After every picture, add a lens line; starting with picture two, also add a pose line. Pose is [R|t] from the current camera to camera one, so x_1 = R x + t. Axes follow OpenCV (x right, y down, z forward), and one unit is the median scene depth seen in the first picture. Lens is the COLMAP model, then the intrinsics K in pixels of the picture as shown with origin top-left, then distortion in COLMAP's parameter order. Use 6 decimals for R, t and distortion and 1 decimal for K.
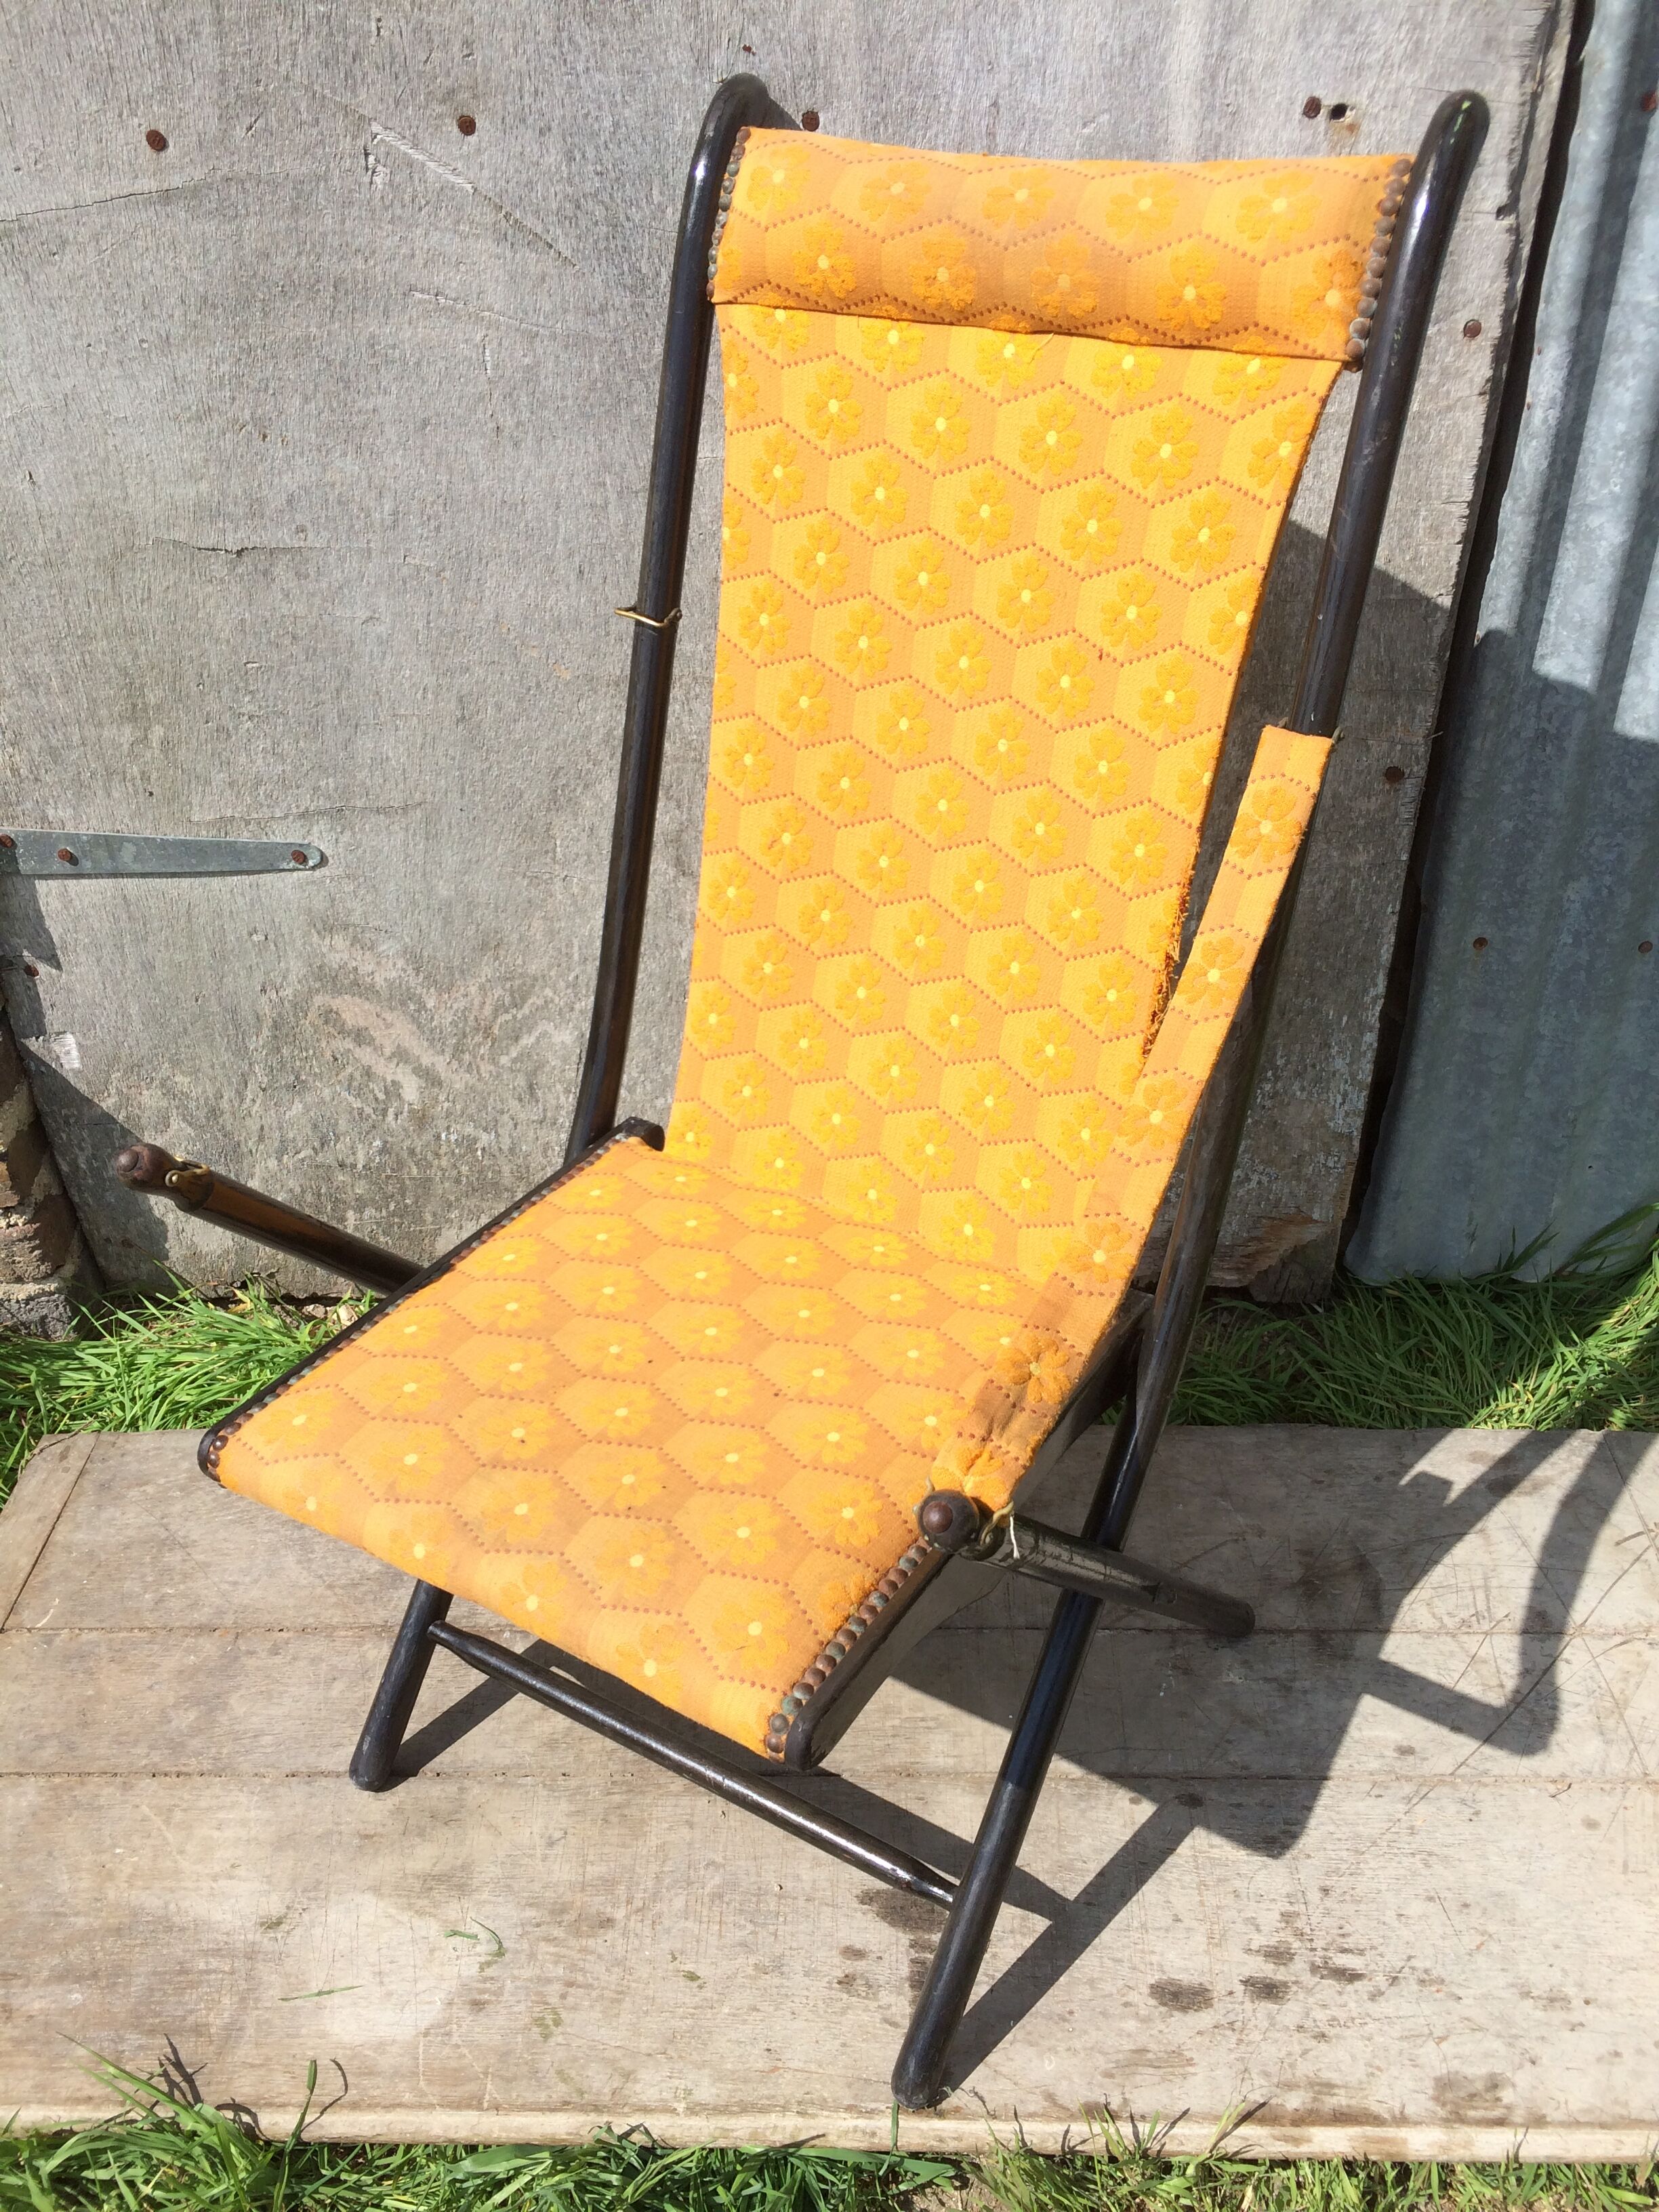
lens RADIAL K [[1961.2, 0, 810.6], [0, 1961.2, 1083.6], [0, 0, 1]] dist [0.096503, -0.120244]
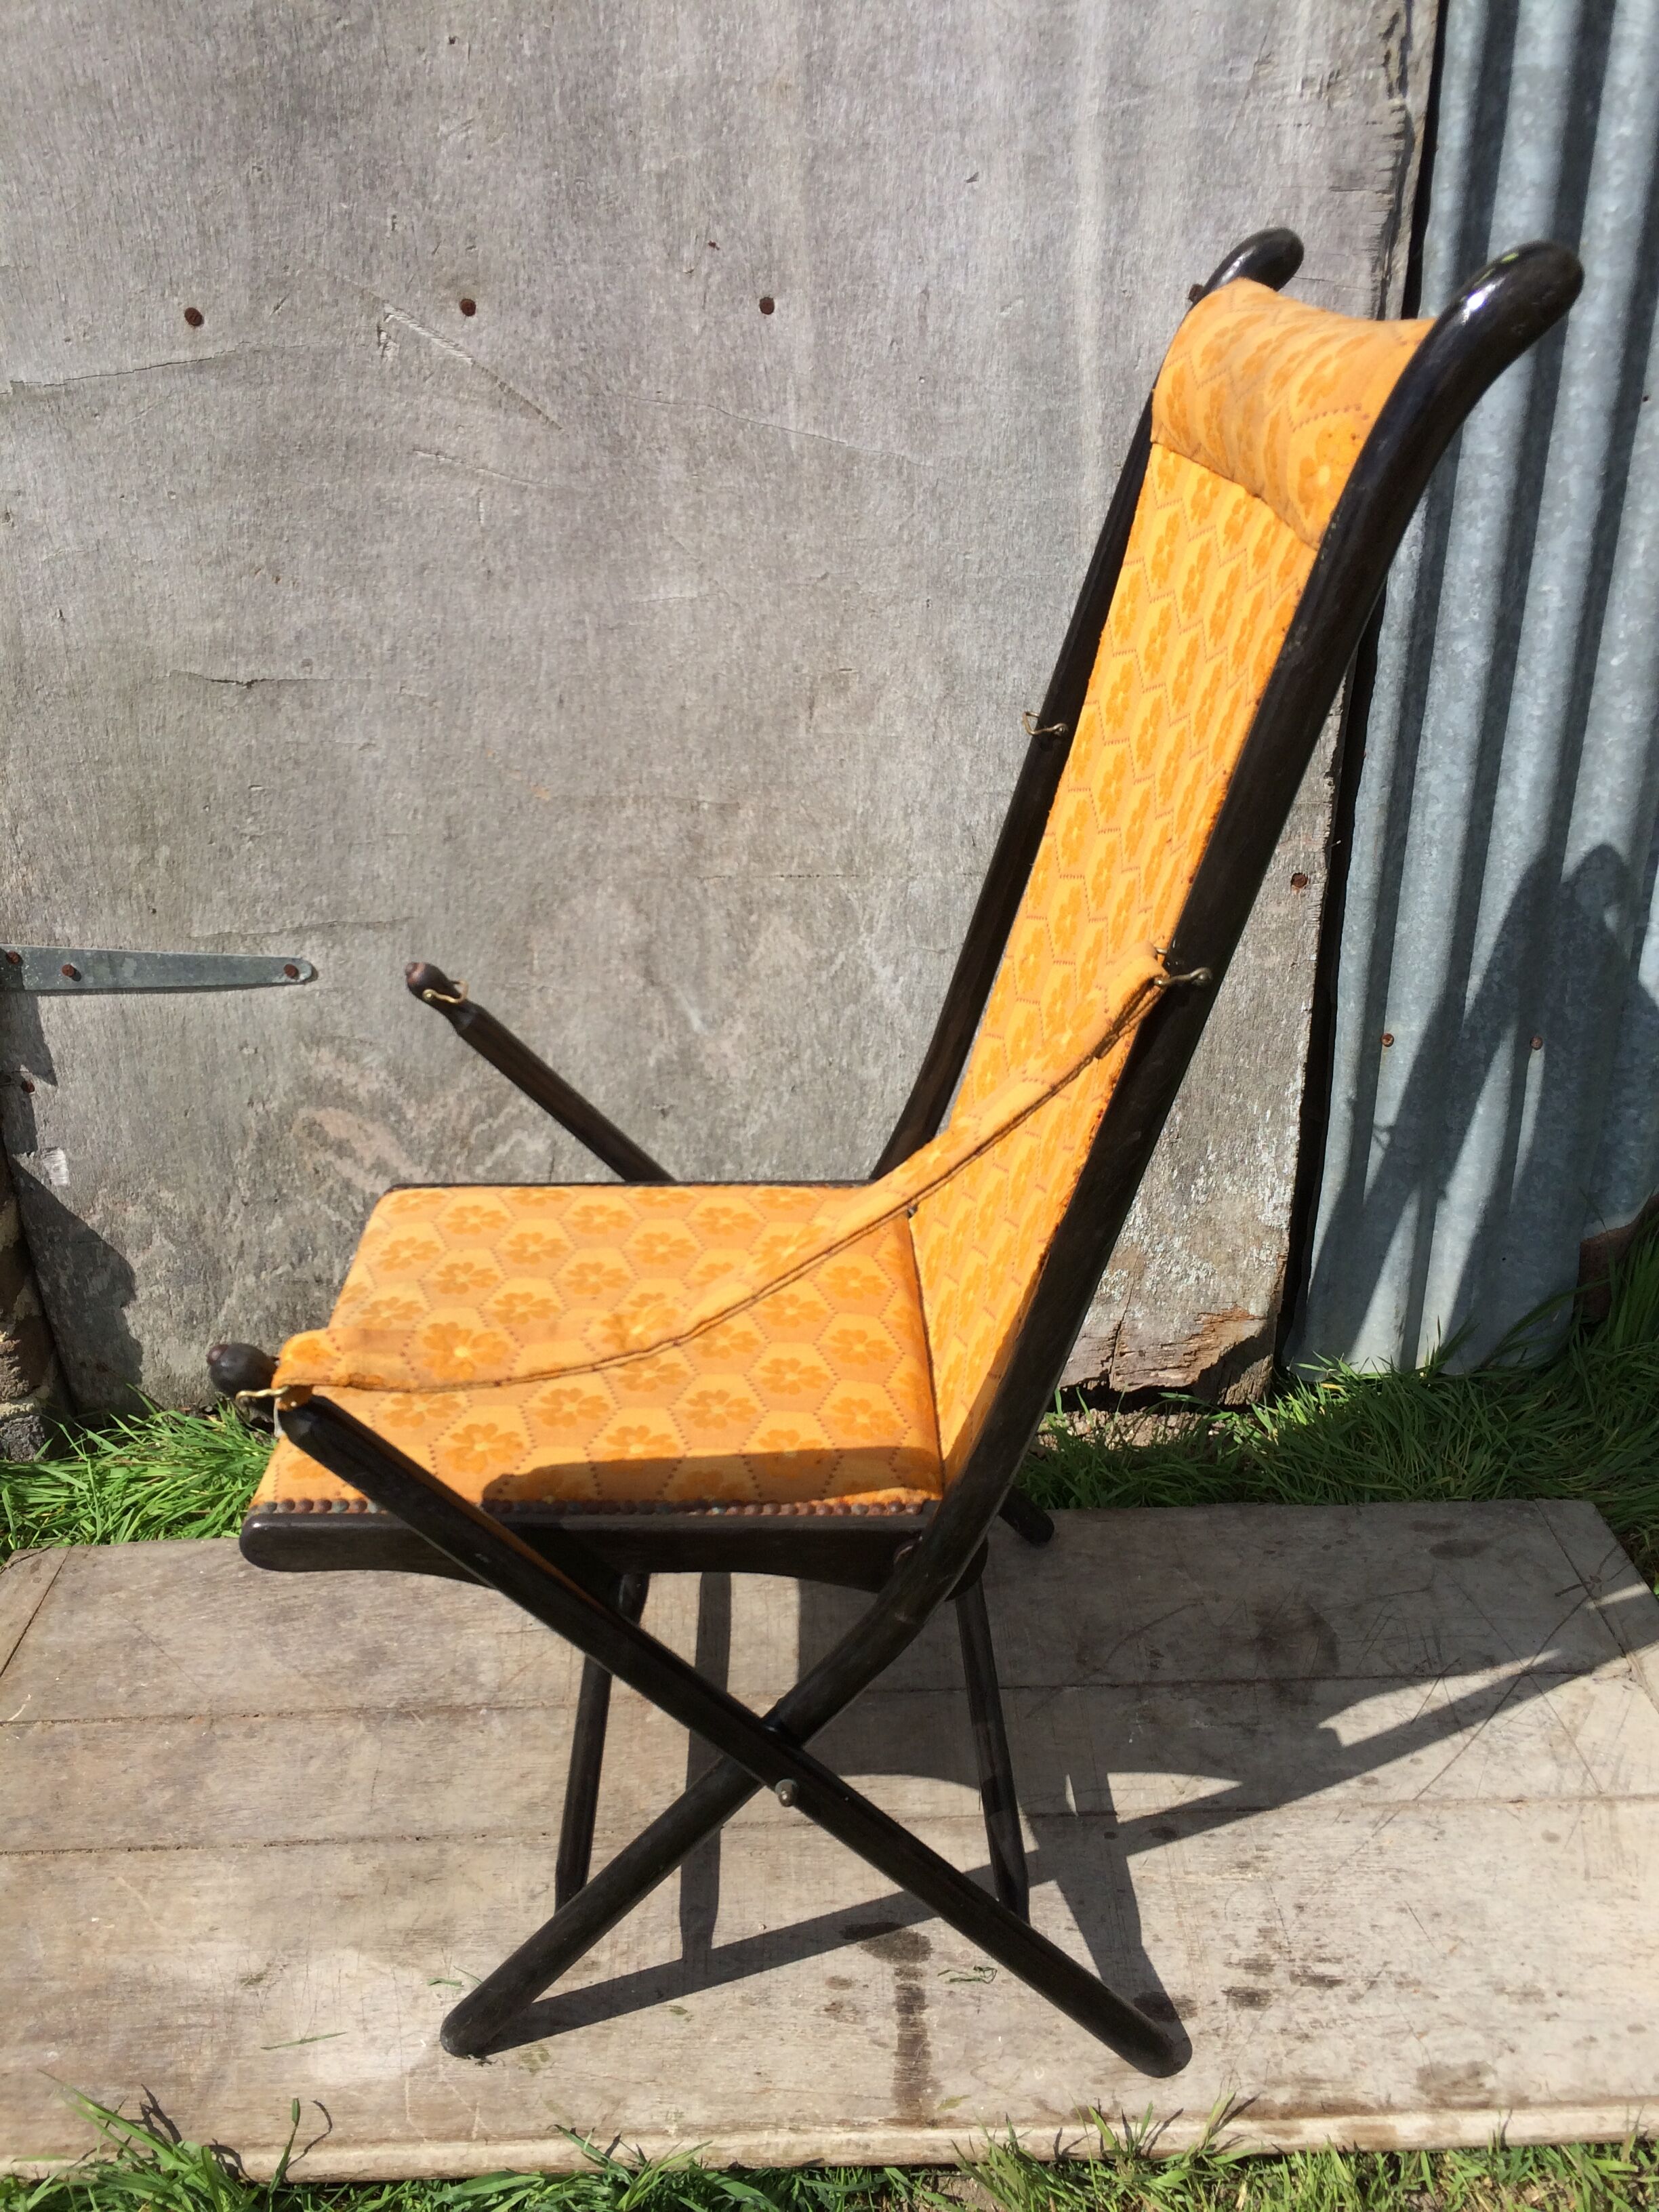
lens RADIAL K [[1961.2, 0, 800.4], [0, 1961.2, 1086.5], [0, 0, 1]] dist [0.096503, -0.120244]
pose [[0.999185, -0.011505, 0.038689, -0.027732], [0.017598, 0.986790, -0.161048, 0.132417], [-0.036325, 0.161597, 0.986188, -0.056231]]
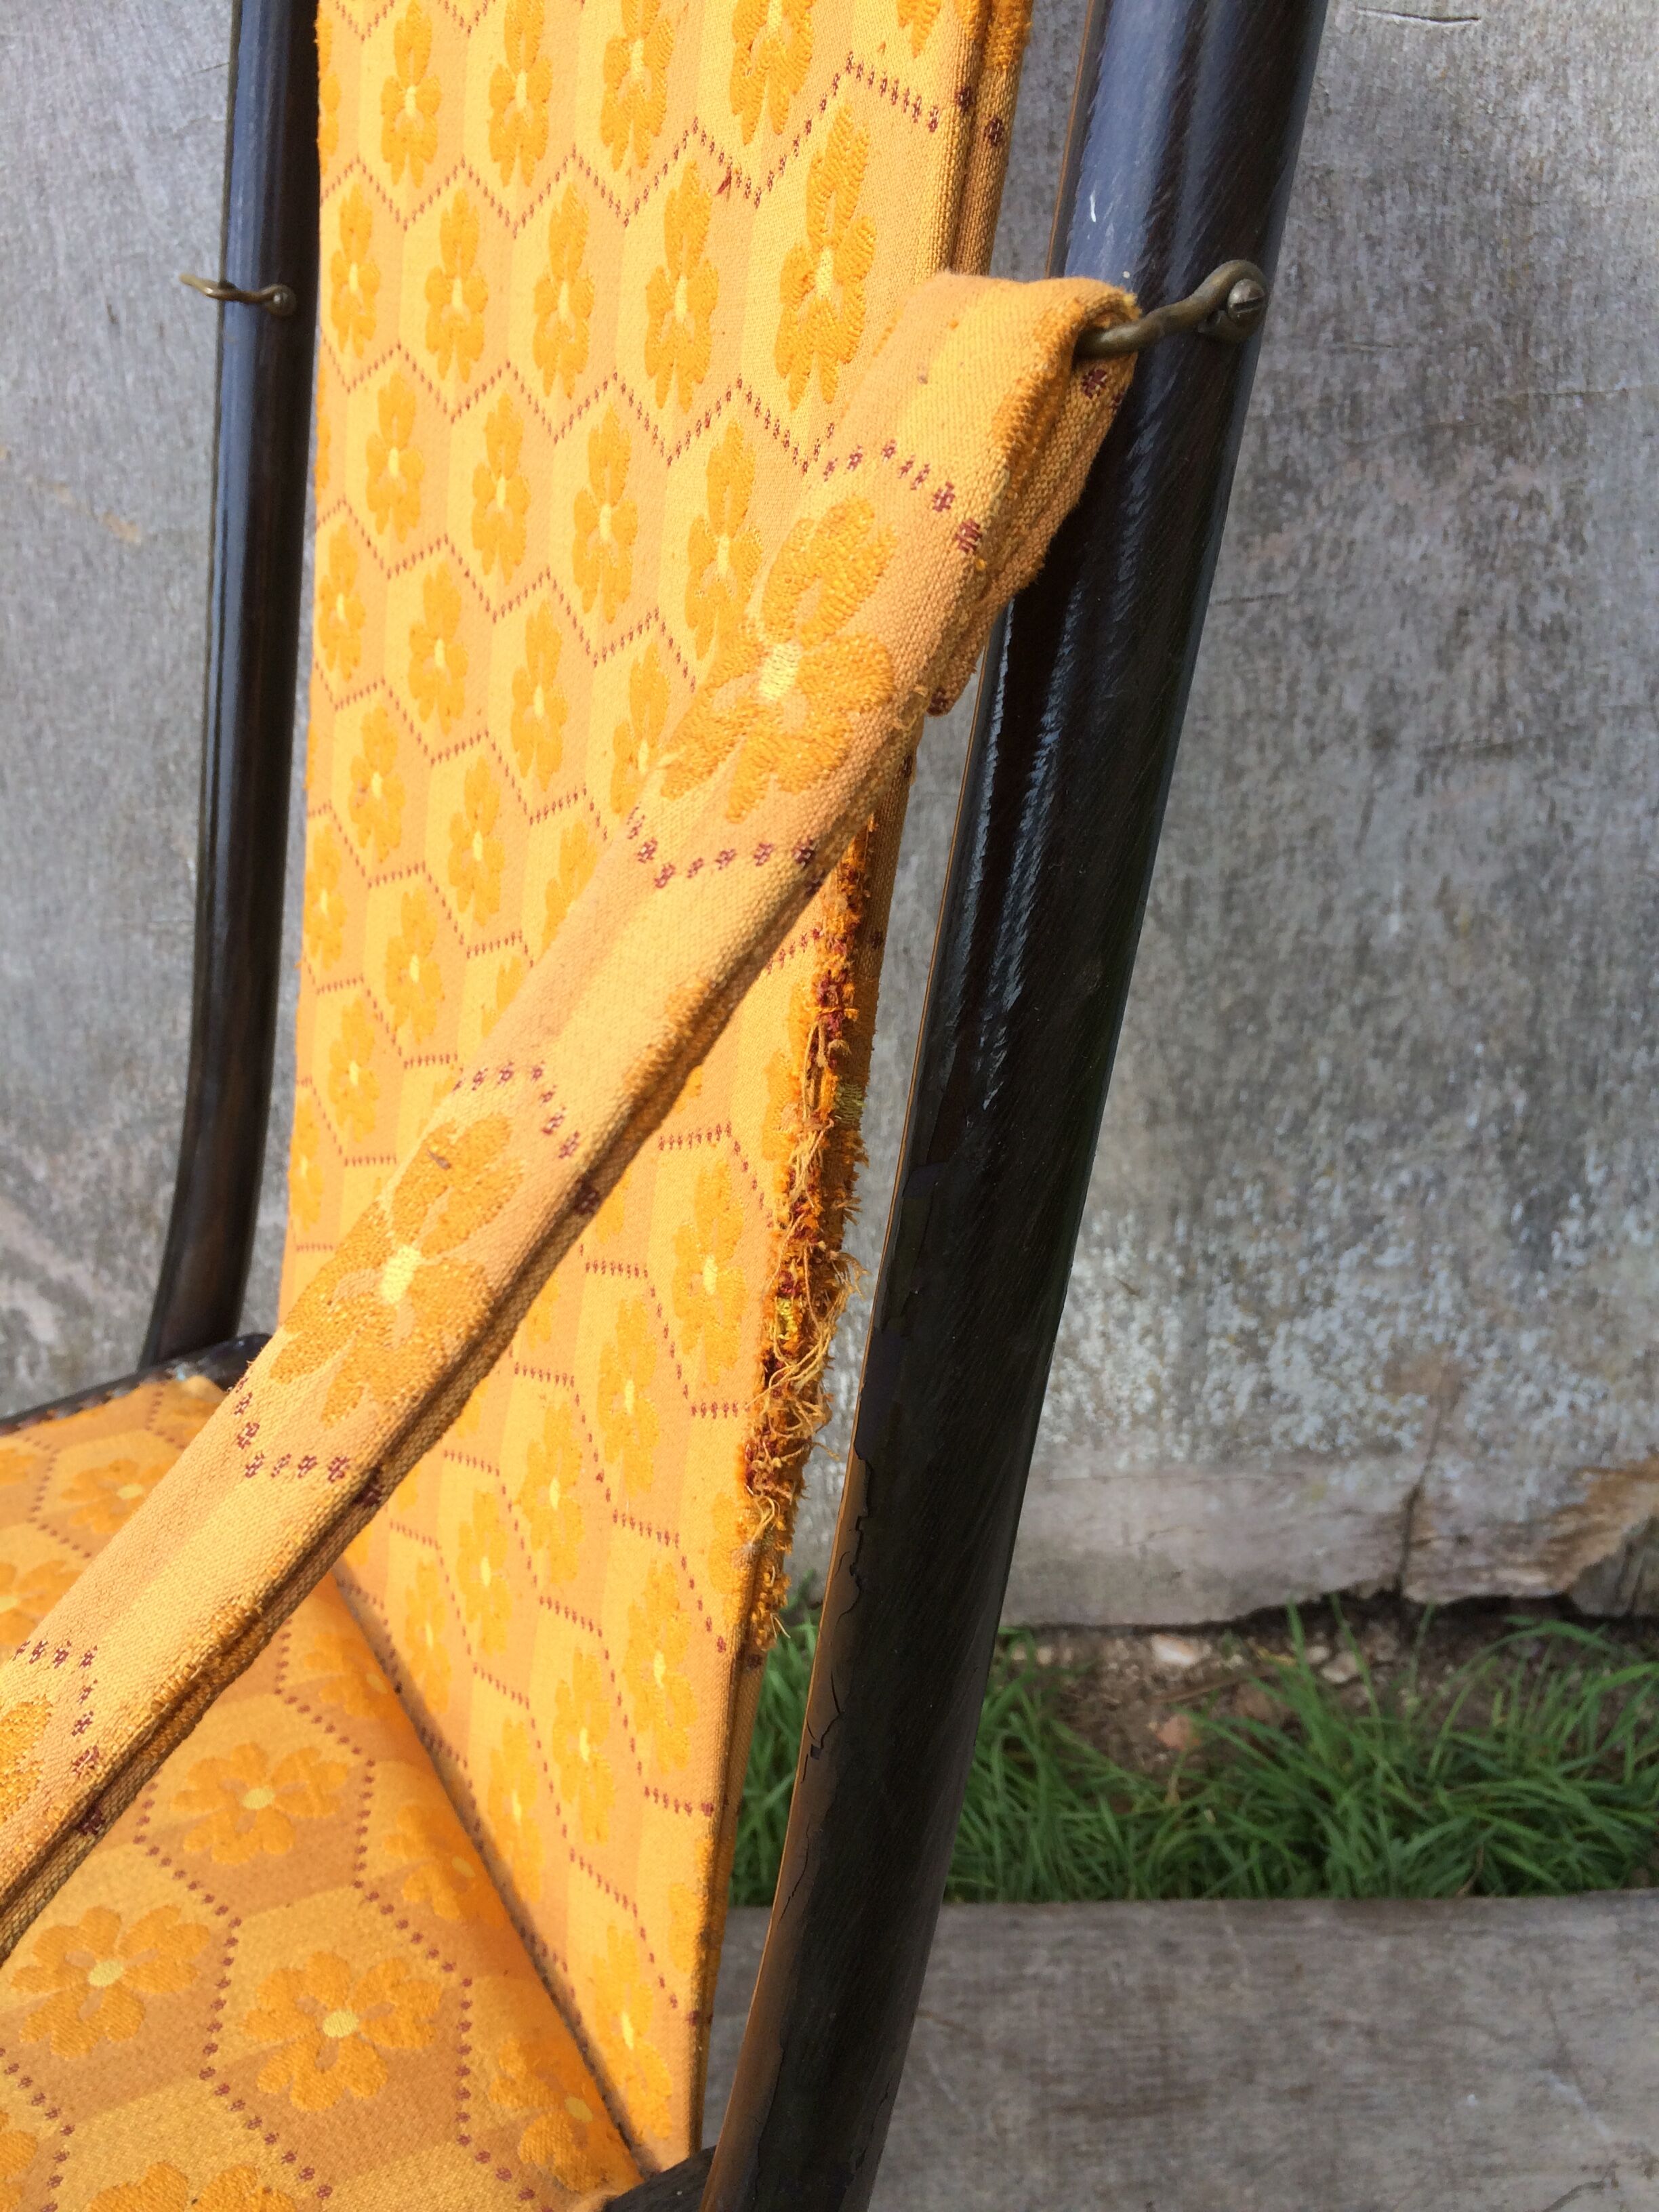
lens RADIAL K [[1961.2, 0, 844.9], [0, 1961.2, 1084.9], [0, 0, 1]] dist [0.096503, -0.120244]
pose [[0.992370, -0.071741, -0.100271, 0.107356], [0.064167, 0.994978, -0.076821, -0.007751], [0.105279, 0.069800, 0.991990, 0.509195]]
